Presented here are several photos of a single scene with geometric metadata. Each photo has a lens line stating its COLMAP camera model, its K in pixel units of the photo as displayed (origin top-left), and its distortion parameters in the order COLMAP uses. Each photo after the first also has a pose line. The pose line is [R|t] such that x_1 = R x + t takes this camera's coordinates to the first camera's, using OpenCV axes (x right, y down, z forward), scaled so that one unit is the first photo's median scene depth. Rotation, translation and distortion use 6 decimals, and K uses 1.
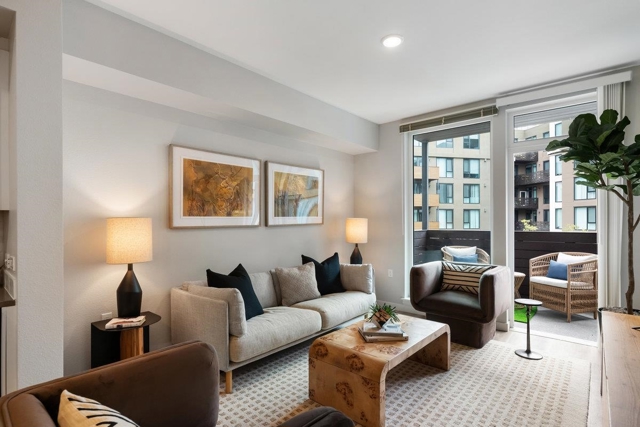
lens RADIAL K [[325.9, 0, 324.8], [0, 325.9, 220.0], [0, 0, 1]] dist [-0.005327, 0.001983]
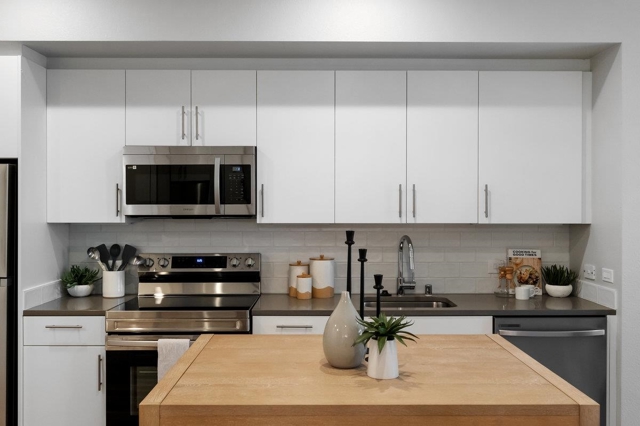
lens RADIAL K [[592.2, 0, 315.0], [0, 592.2, 210.9], [0, 0, 1]] dist [-0.002491, 0.000000]
pose [[0.651089, 0.008125, -0.758958, -0.051426], [-0.002325, 0.999959, 0.008710, -0.042325], [0.758998, -0.003907, 0.651081, -0.449286]]
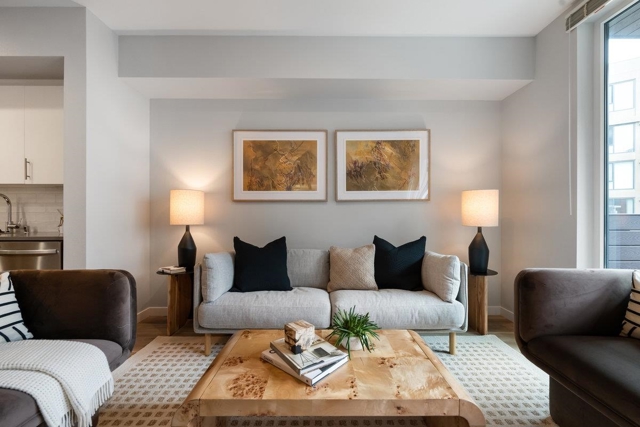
lens RADIAL K [[274.7, 0, 320.7], [0, 274.7, 214.5], [0, 0, 1]] dist [-0.000765, -0.000064]
pose [[0.647518, 0.001897, -0.762048, 0.391923], [-0.004156, 0.999991, -0.001042, 0.058445], [0.762039, 0.003842, 0.647520, 0.470774]]
